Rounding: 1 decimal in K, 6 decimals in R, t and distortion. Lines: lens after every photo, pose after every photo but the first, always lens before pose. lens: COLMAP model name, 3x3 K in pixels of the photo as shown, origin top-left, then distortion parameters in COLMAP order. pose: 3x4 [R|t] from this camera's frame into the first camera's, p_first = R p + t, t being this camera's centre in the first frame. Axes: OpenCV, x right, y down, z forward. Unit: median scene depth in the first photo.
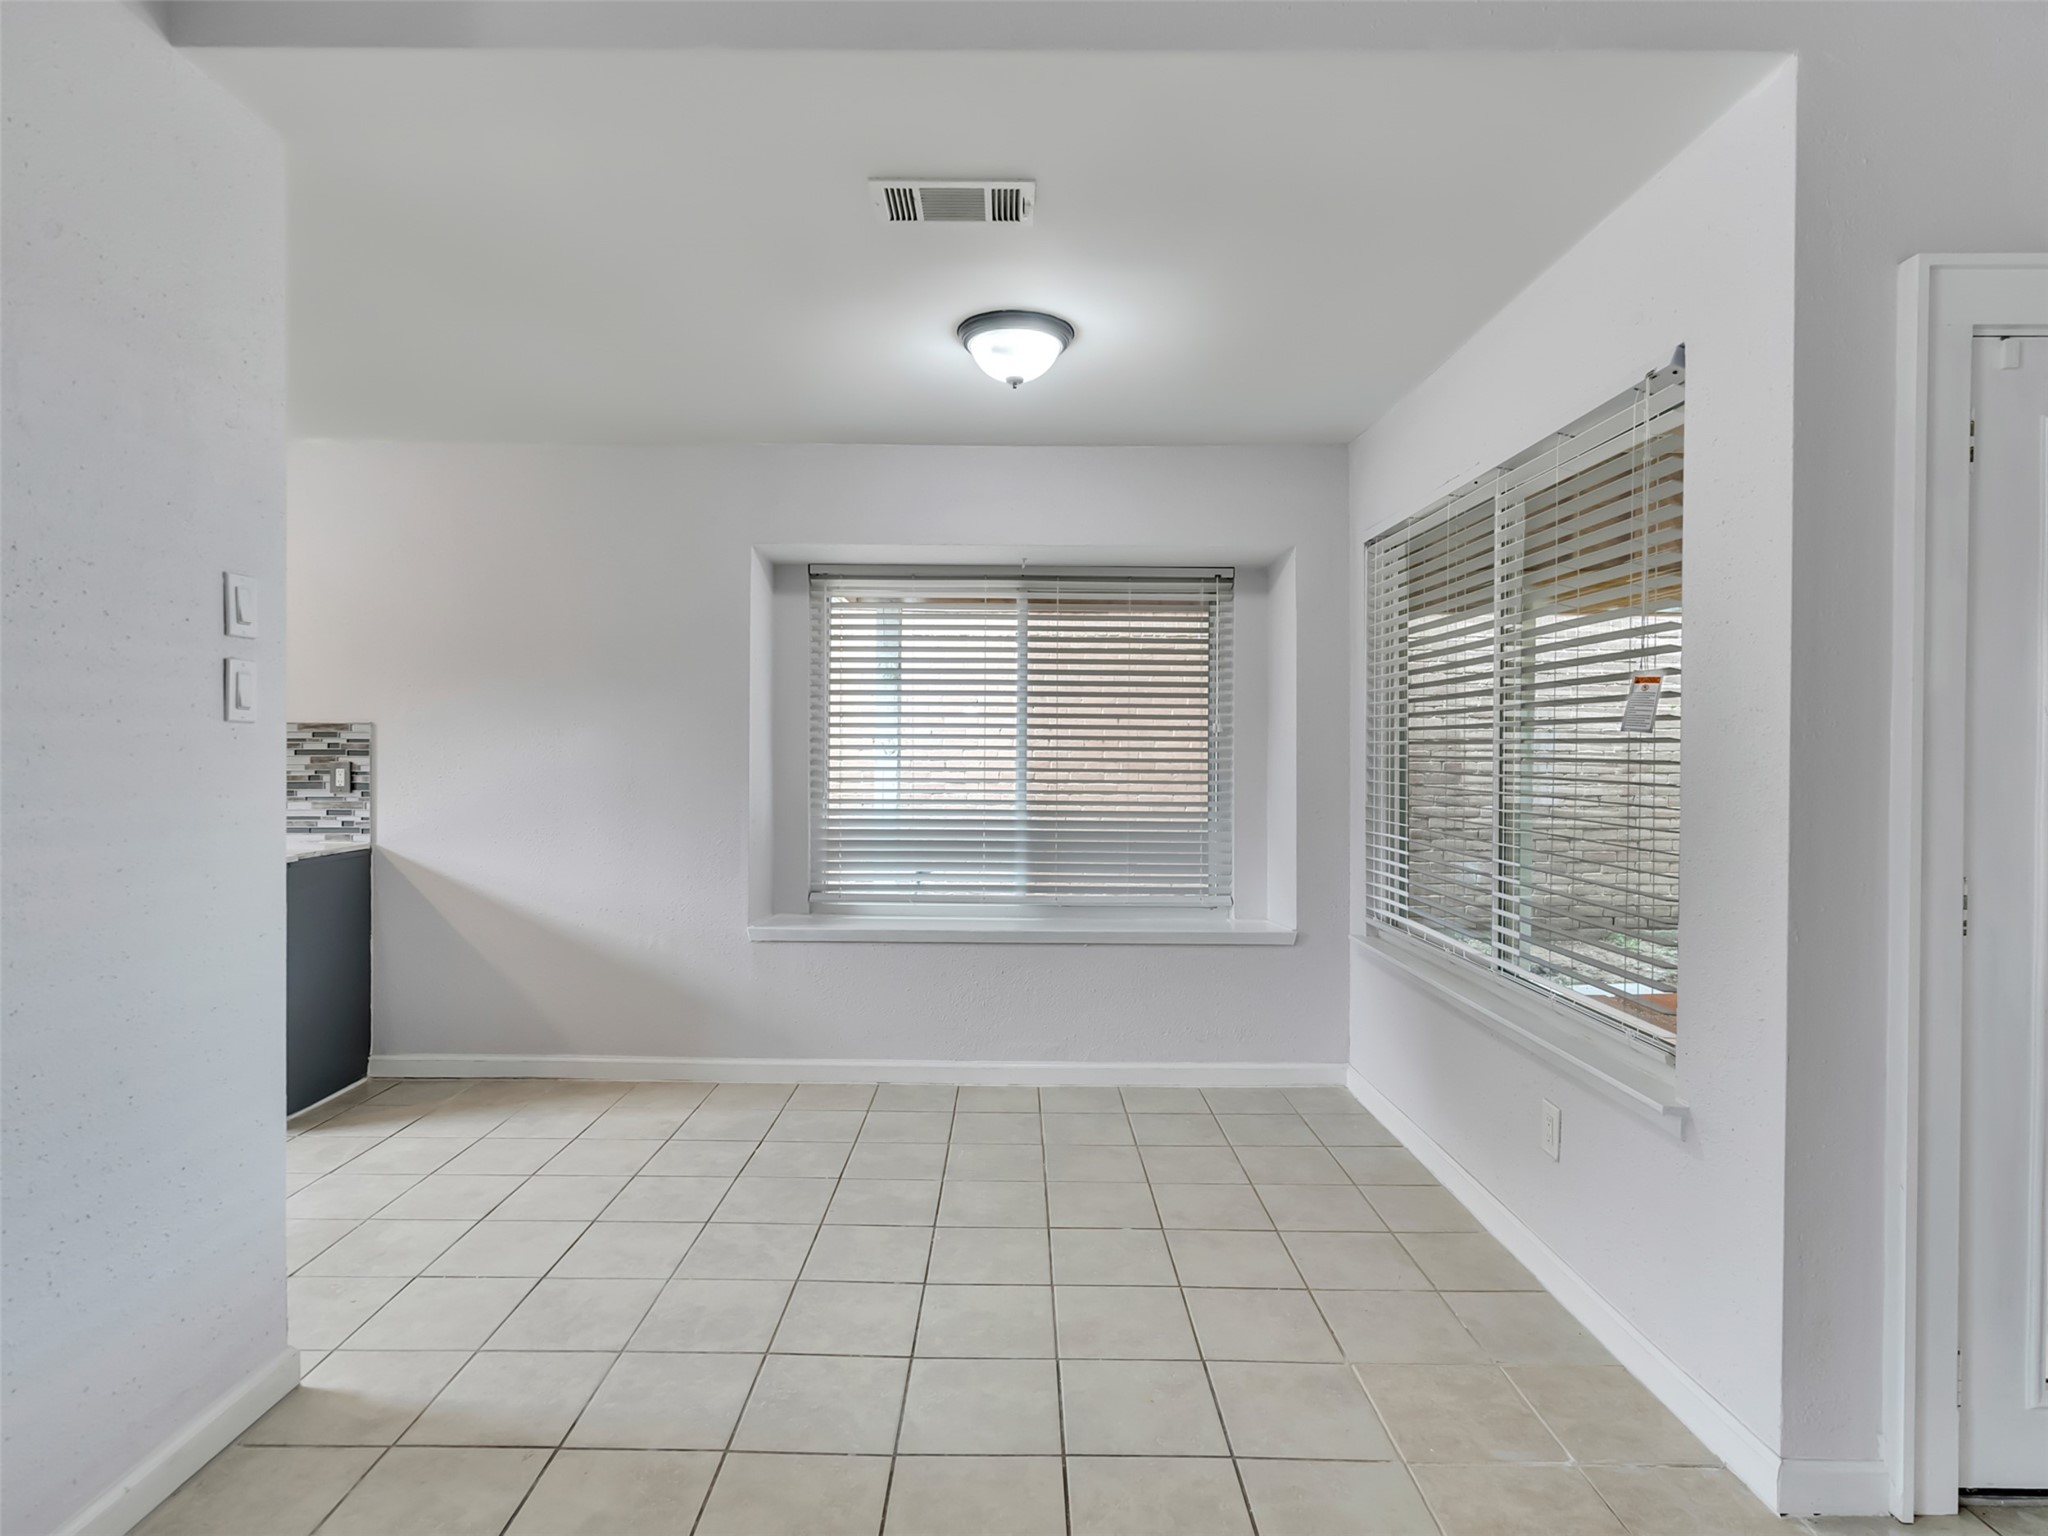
lens RADIAL K [[1048.0, 0, 1014.3], [0, 1048.0, 766.8], [0, 0, 1]] dist [-0.007217, 0.005071]
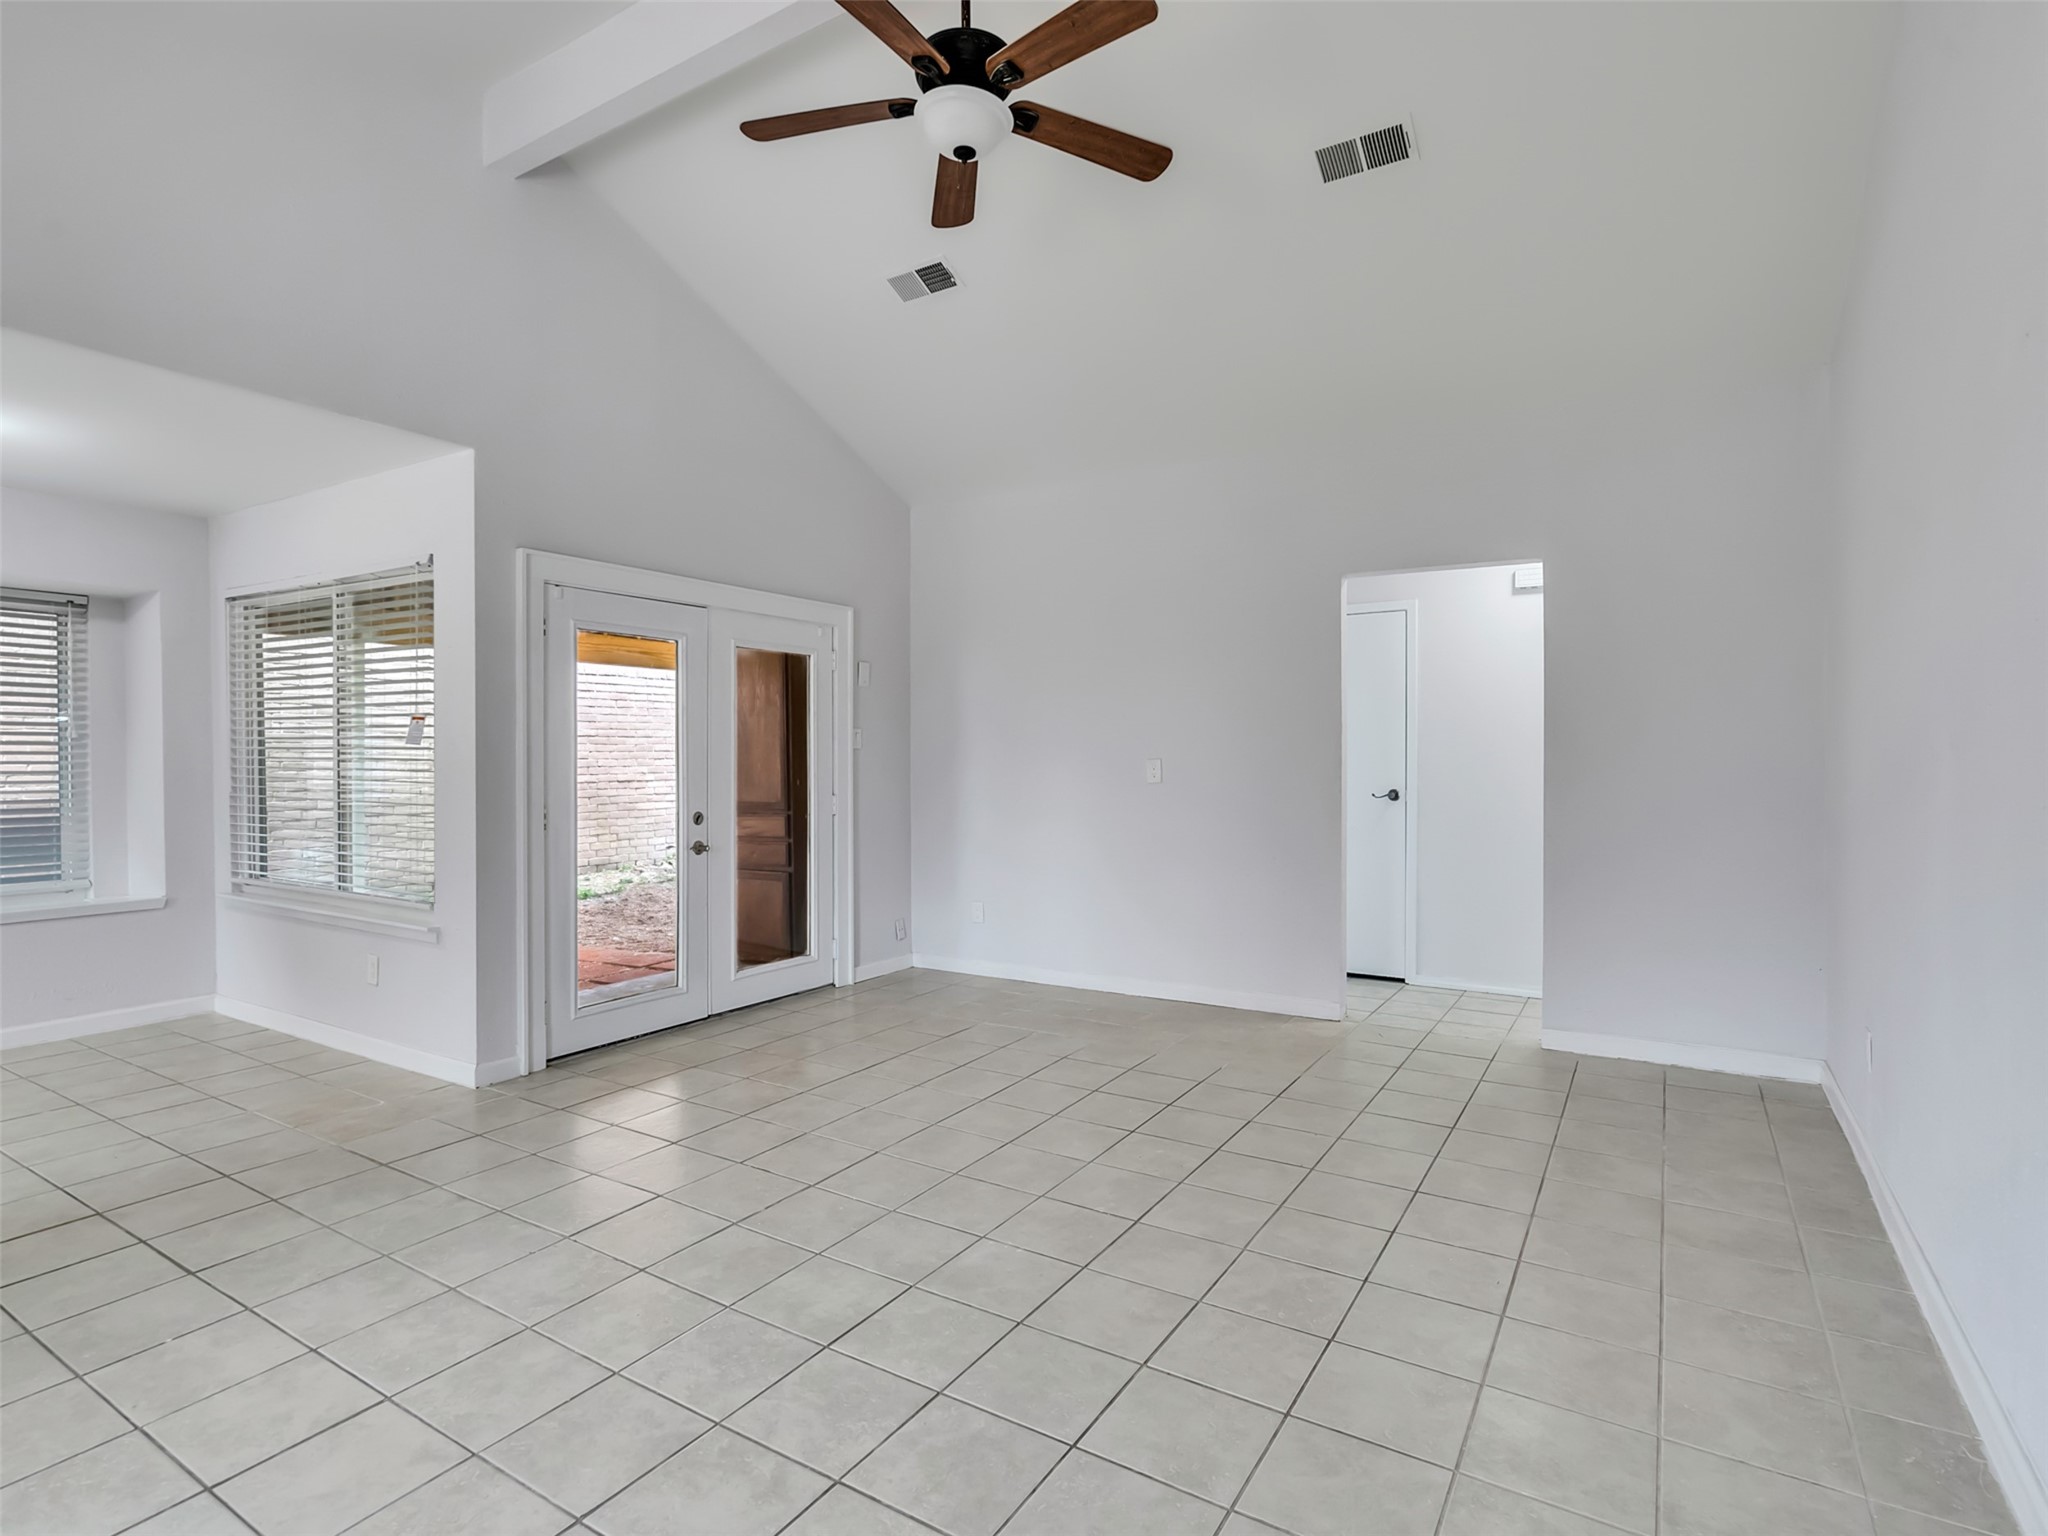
lens RADIAL K [[1048.0, 0, 1004.5], [0, 1048.0, 762.5], [0, 0, 1]] dist [-0.007217, 0.005071]
pose [[0.536458, -0.009537, 0.843873, -0.247998], [0.013651, 0.999903, 0.002622, 0.005834], [-0.843817, 0.010113, 0.536536, -0.526261]]
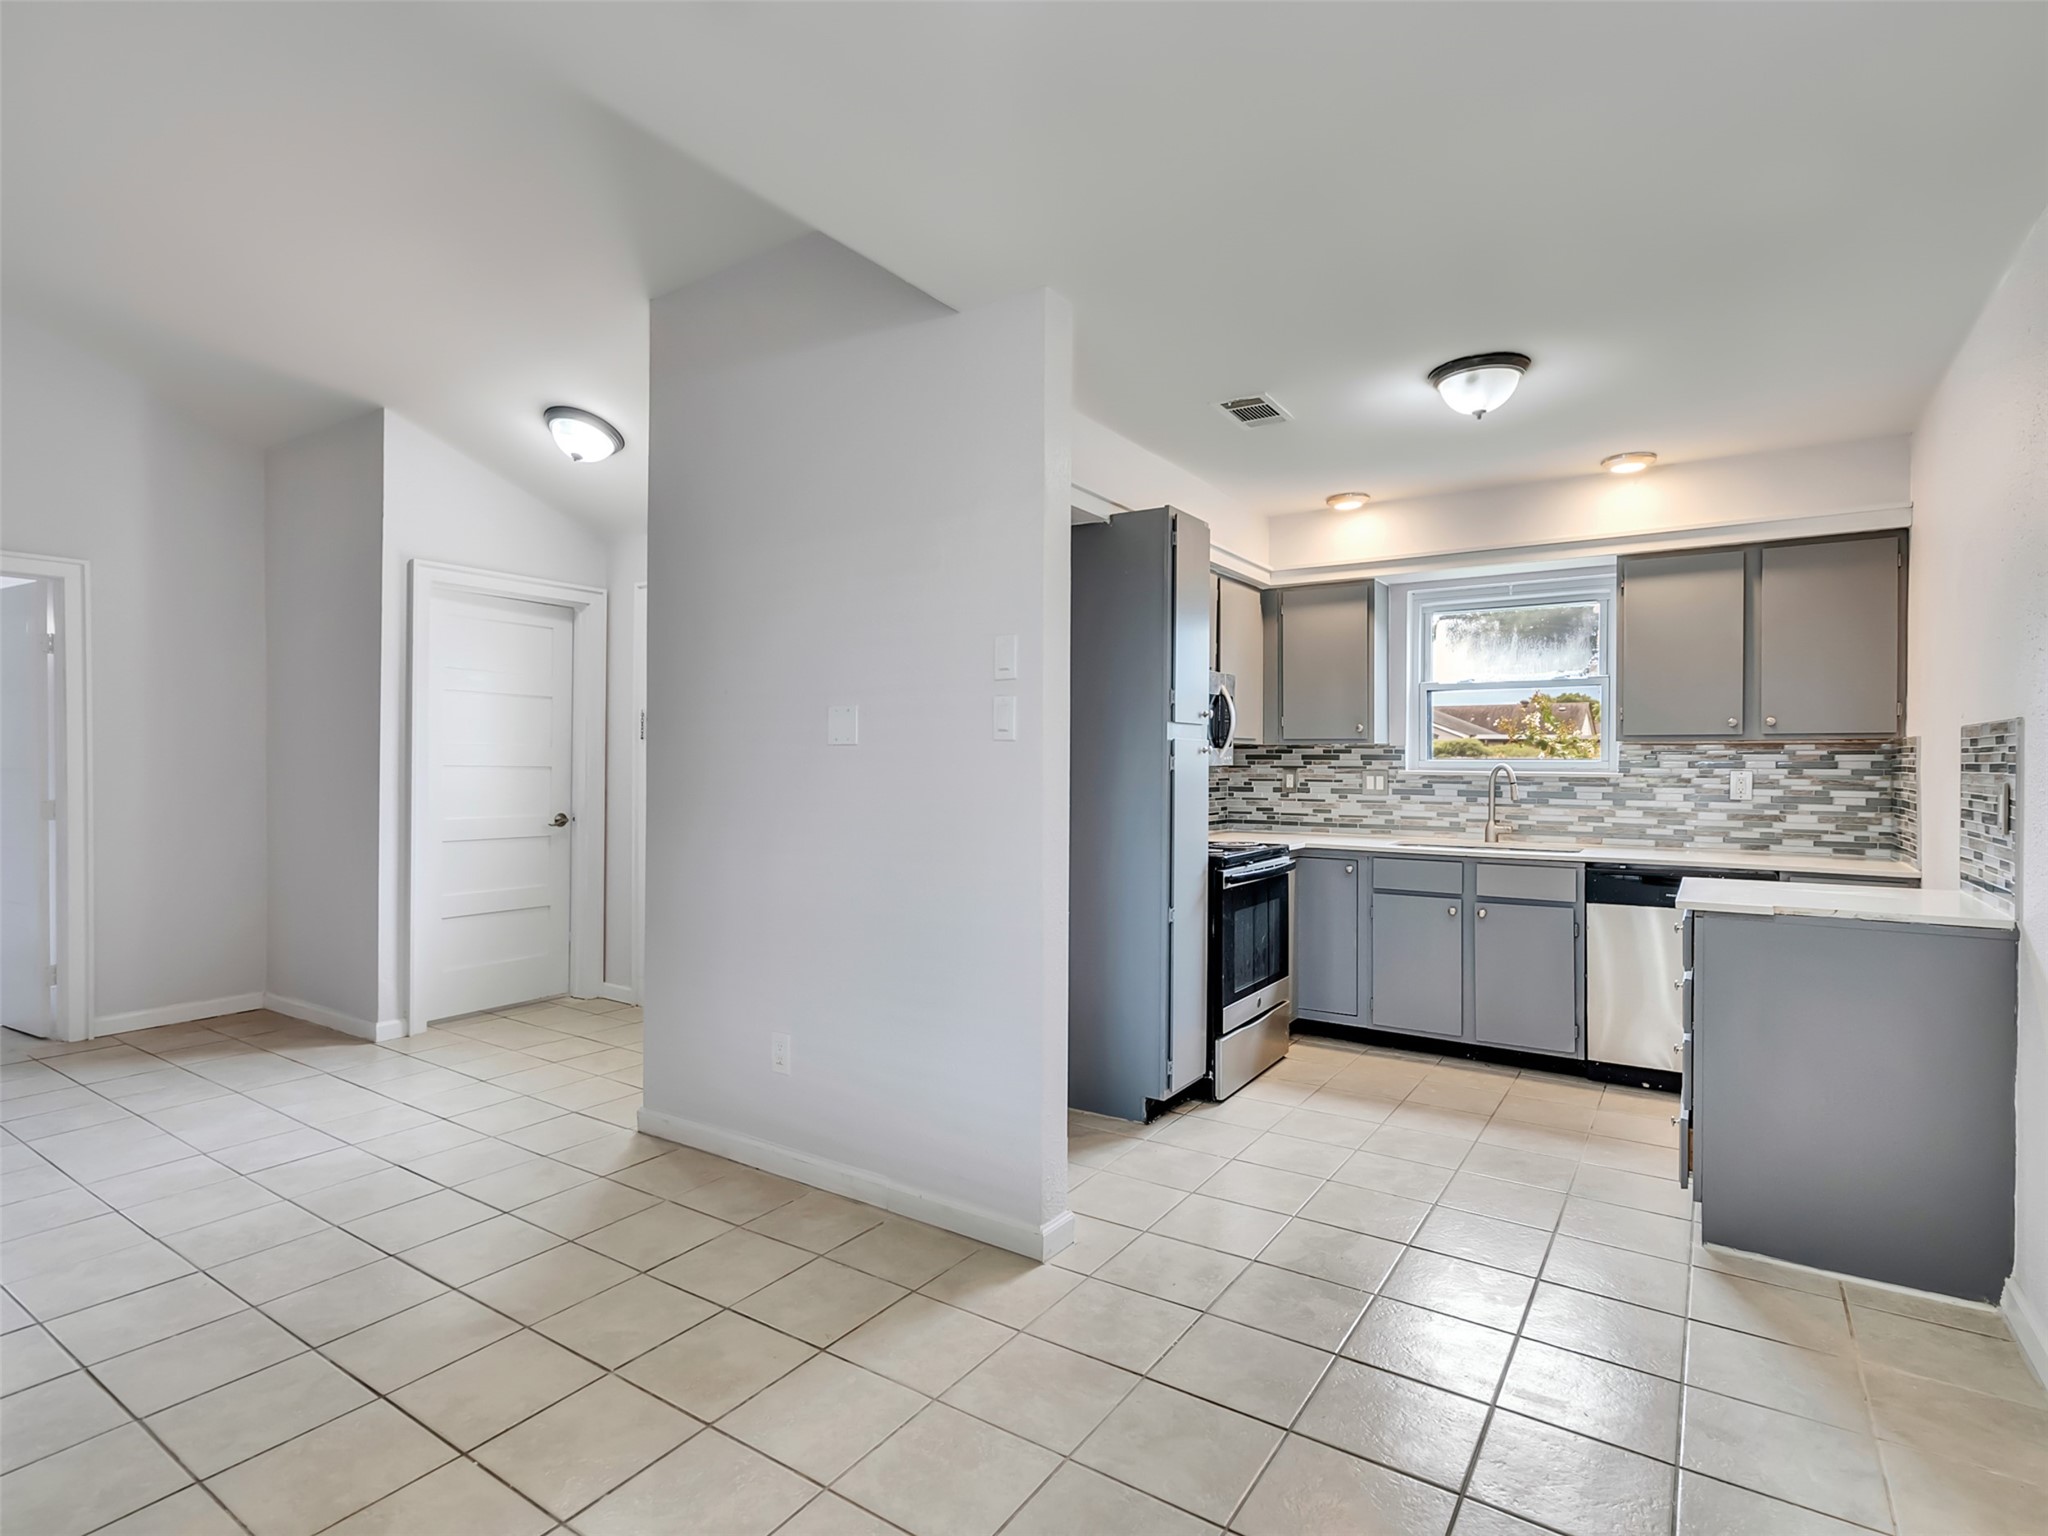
lens RADIAL K [[1048.0, 0, 1009.4], [0, 1048.0, 763.6], [0, 0, 1]] dist [-0.007217, 0.005071]
pose [[-0.561477, -0.005070, -0.827477, 0.200669], [-0.017556, 0.999829, 0.005787, -0.009895], [0.827306, 0.017777, -0.561471, 0.860439]]
